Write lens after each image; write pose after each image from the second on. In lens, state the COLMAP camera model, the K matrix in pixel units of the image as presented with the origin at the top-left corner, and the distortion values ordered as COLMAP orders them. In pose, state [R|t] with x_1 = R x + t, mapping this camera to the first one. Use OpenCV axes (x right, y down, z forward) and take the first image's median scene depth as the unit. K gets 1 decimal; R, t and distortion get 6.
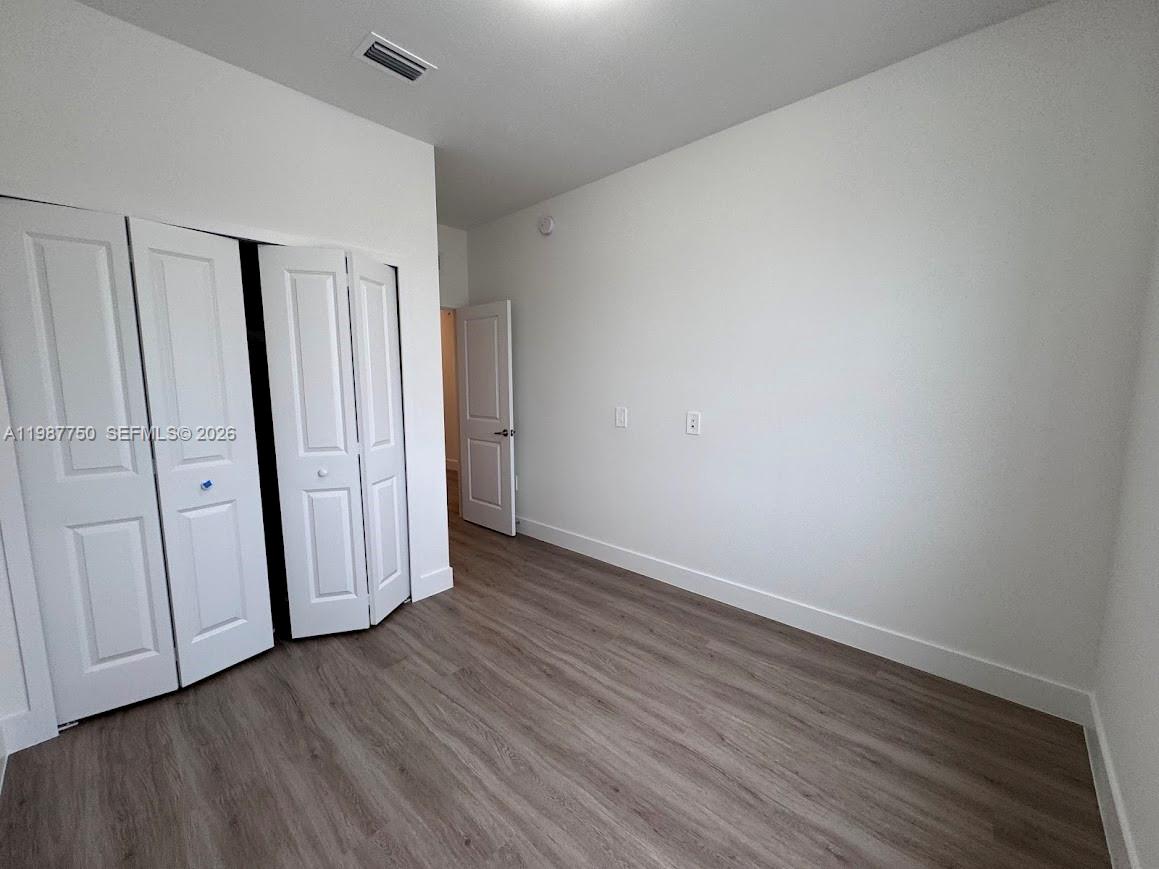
lens RADIAL K [[457.0, 0, 581.3], [0, 457.0, 435.7], [0, 0, 1]] dist [-0.002211, -0.000151]
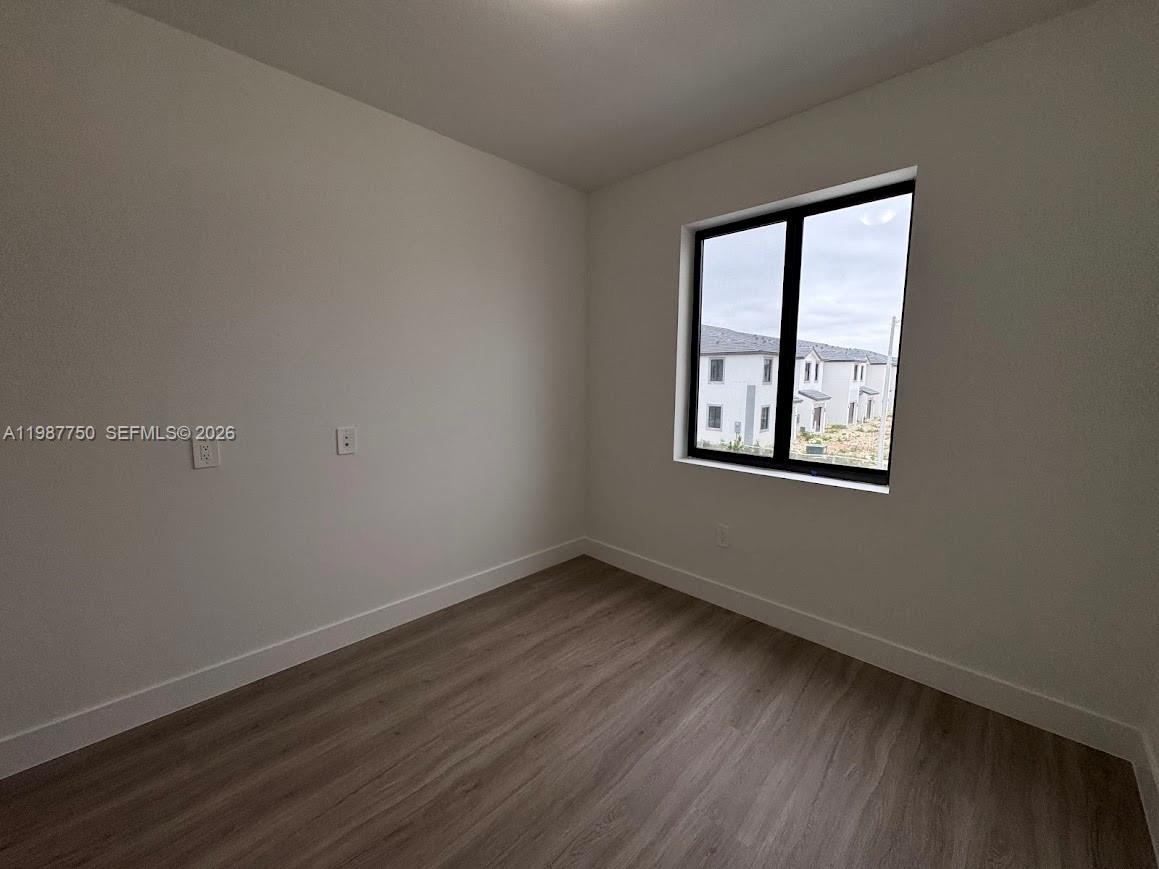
lens RADIAL K [[457.0, 0, 582.5], [0, 457.0, 436.1], [0, 0, 1]] dist [-0.002211, -0.000151]
pose [[0.035869, -0.125643, 0.991427, -0.752611], [0.113662, 0.986141, 0.120861, -0.117654], [-0.992872, 0.108352, 0.049652, 0.741340]]
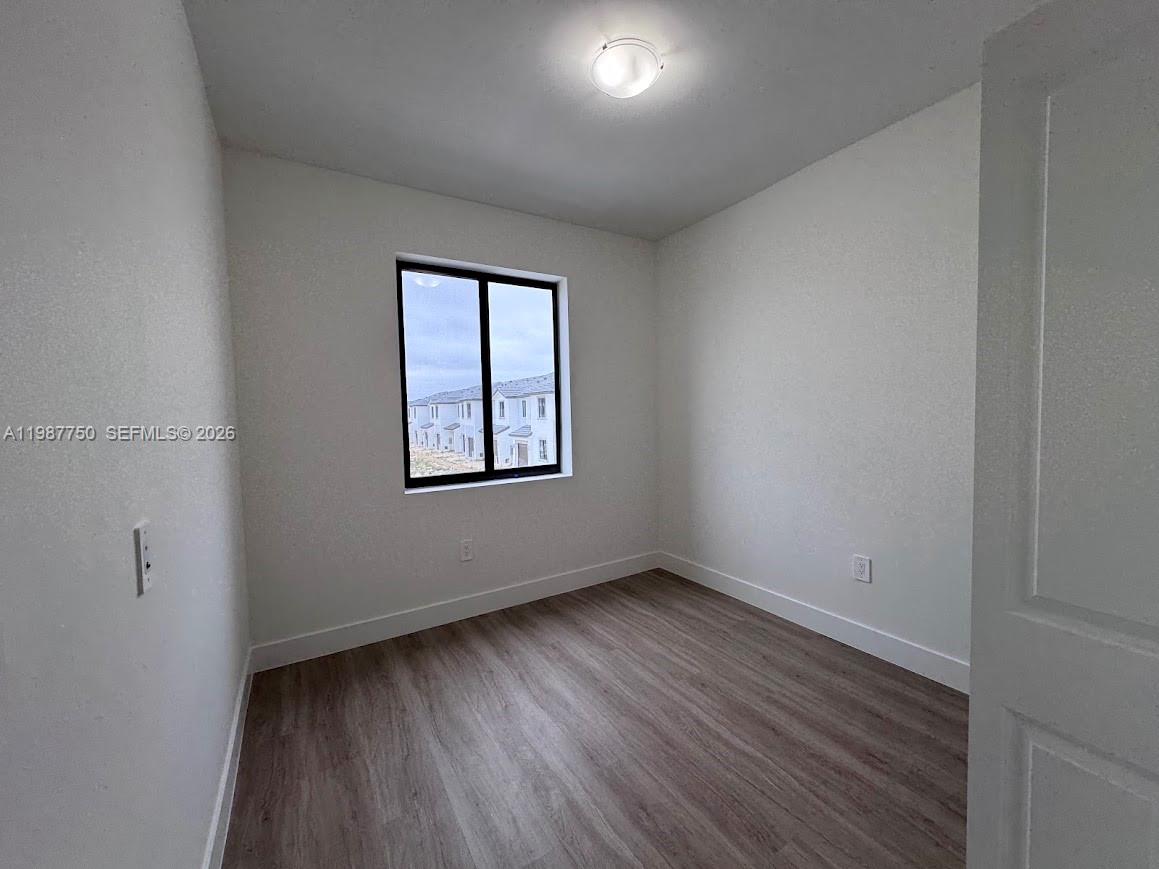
lens RADIAL K [[457.0, 0, 577.2], [0, 457.0, 435.1], [0, 0, 1]] dist [-0.002211, -0.000151]
pose [[-0.959972, 0.010303, 0.279906, -0.184672], [0.059148, 0.984245, 0.166626, -0.201760], [-0.273779, 0.176512, -0.945457, 1.652361]]
